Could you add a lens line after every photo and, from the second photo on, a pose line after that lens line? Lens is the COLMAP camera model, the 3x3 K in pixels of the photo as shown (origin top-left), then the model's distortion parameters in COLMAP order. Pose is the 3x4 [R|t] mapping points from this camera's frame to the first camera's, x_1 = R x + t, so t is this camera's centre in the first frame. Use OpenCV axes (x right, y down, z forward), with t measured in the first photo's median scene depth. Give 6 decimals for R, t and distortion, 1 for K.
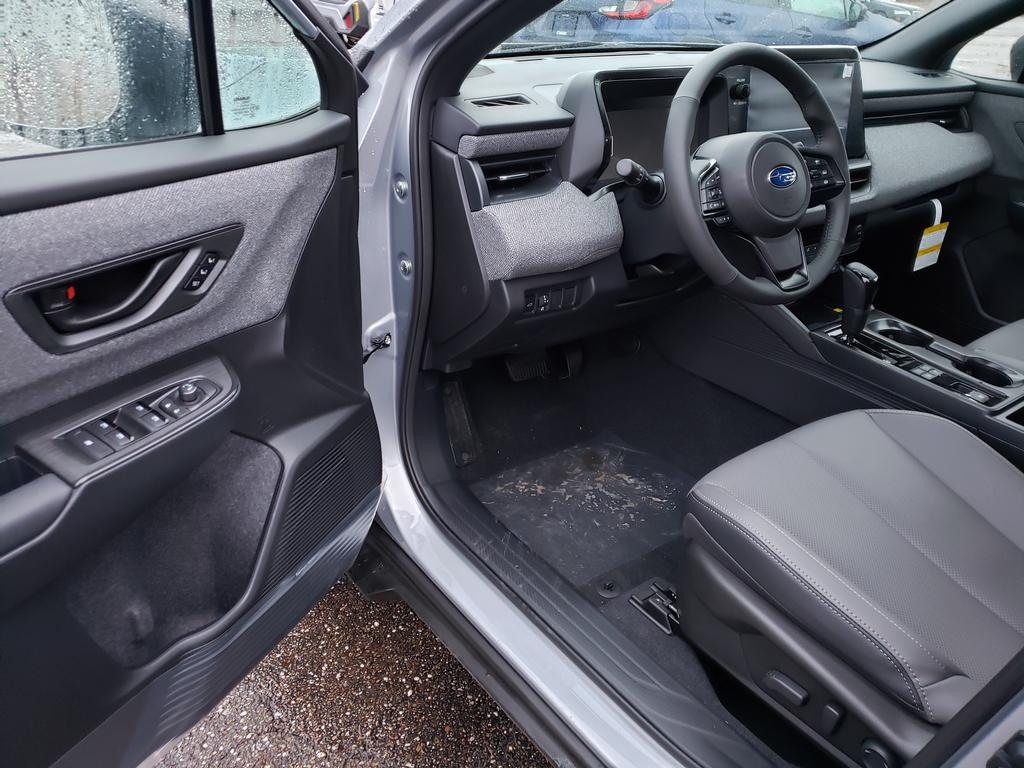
lens RADIAL K [[814.5, 0, 512.0], [0, 814.5, 384.0], [0, 0, 1]] dist [0.100955, -0.144305]
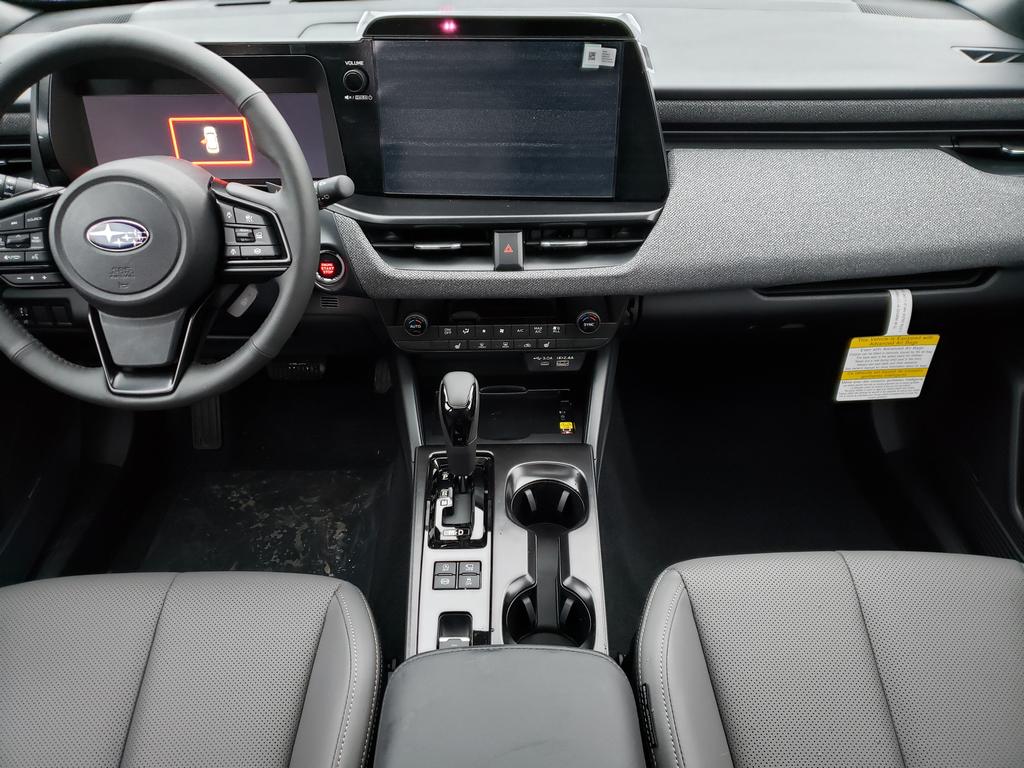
lens RADIAL K [[814.5, 0, 512.0], [0, 814.5, 384.0], [0, 0, 1]] dist [0.100955, -0.144305]
pose [[0.787253, 0.305251, -0.535775, 0.700590], [-0.225755, 0.951229, 0.210232, -0.248843], [0.573818, -0.044552, 0.817770, 0.441920]]
